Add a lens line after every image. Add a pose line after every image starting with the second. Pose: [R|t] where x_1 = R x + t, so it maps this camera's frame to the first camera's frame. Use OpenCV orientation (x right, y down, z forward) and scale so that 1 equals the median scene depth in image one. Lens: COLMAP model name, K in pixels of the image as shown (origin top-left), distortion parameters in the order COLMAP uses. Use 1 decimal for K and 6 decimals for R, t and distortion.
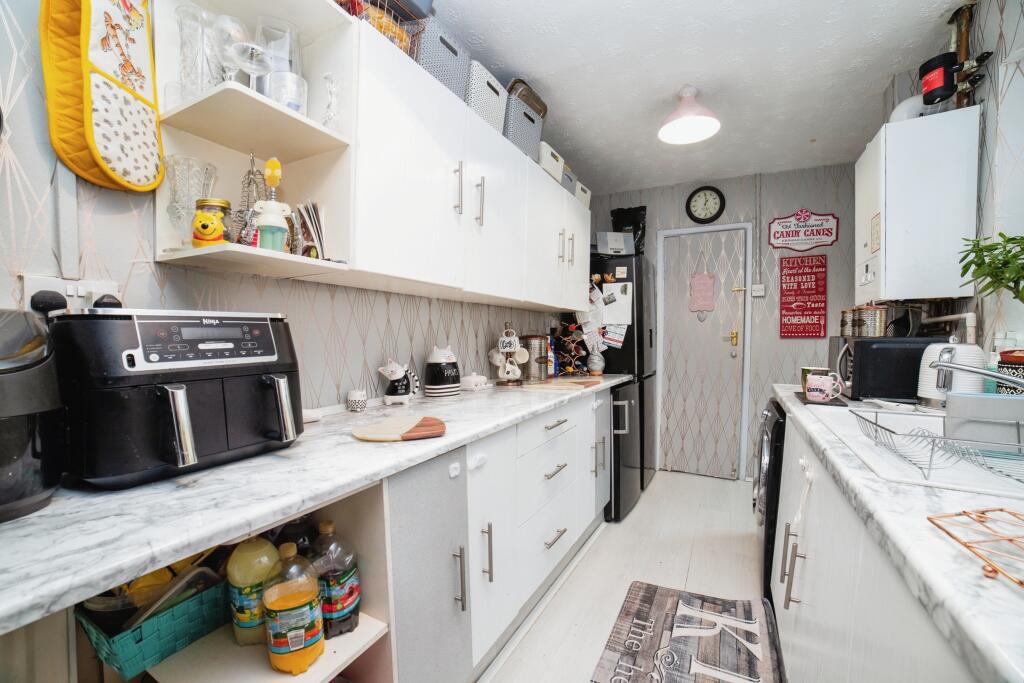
lens RADIAL K [[424.3, 0, 512.0], [0, 424.3, 341.5], [0, 0, 1]] dist [-0.087764, 0.043016]
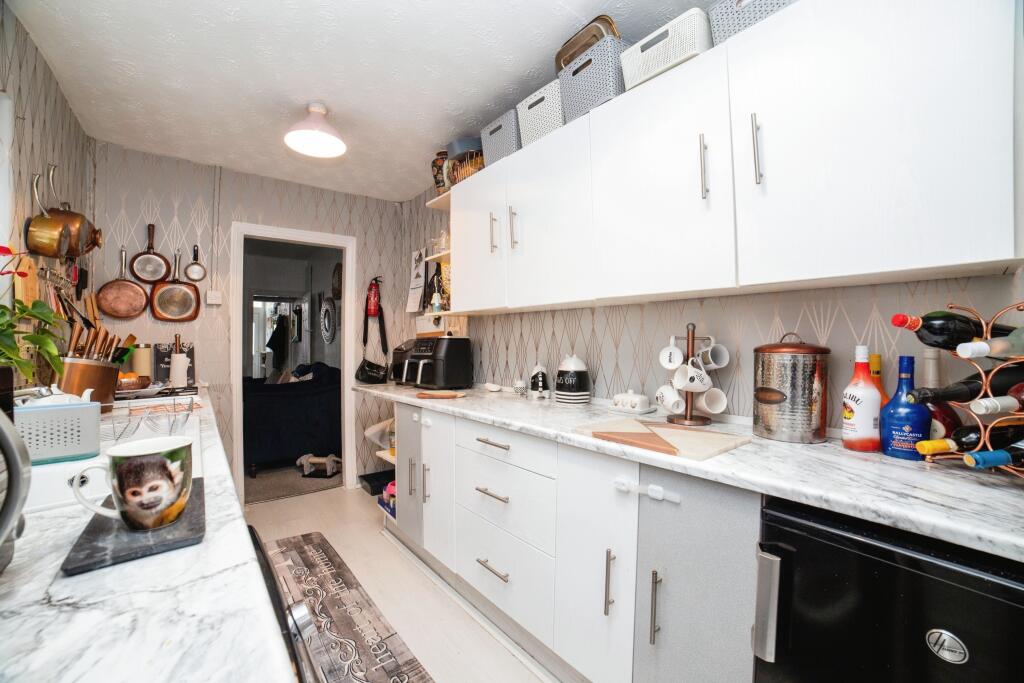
lens RADIAL K [[424.3, 0, 512.0], [0, 424.3, 341.5], [0, 0, 1]] dist [-0.087764, 0.043016]
pose [[-0.397990, -0.016325, -0.917244, 0.929877], [-0.013635, 0.999836, -0.011879, -0.007393], [0.917288, 0.007779, -0.398148, 1.412759]]
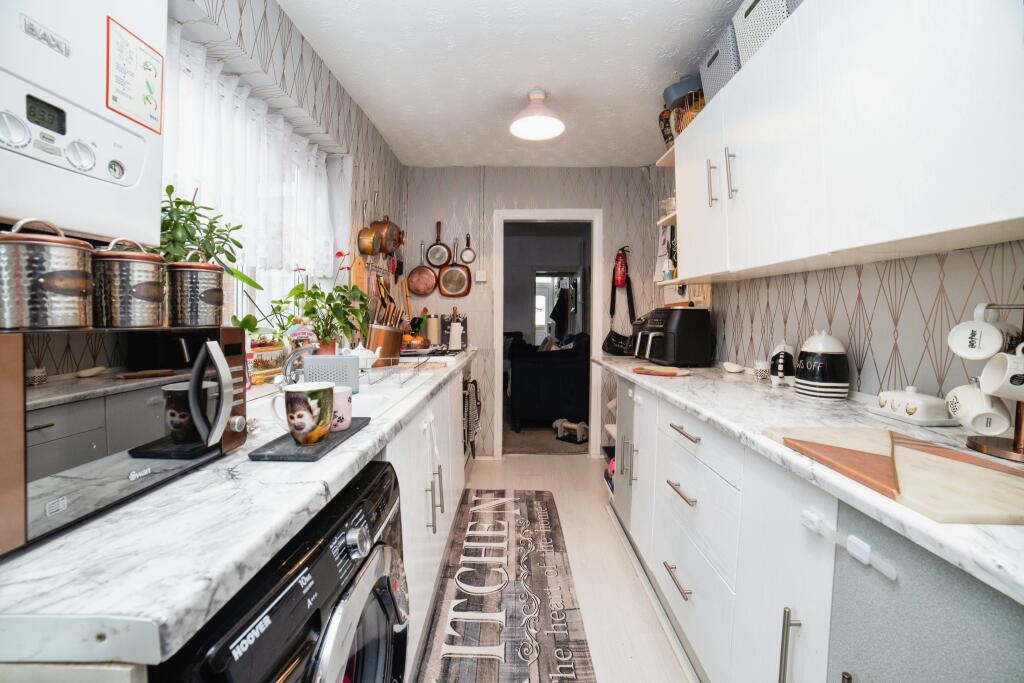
lens RADIAL K [[435.0, 0, 511.3], [0, 435.0, 316.5], [0, 0, 1]] dist [-0.055082, 0.000513]
pose [[-0.887007, -0.012425, -0.461589, 0.748359], [-0.017982, 0.999809, 0.007643, -0.011439], [0.461406, 0.015080, -0.887061, 1.570028]]
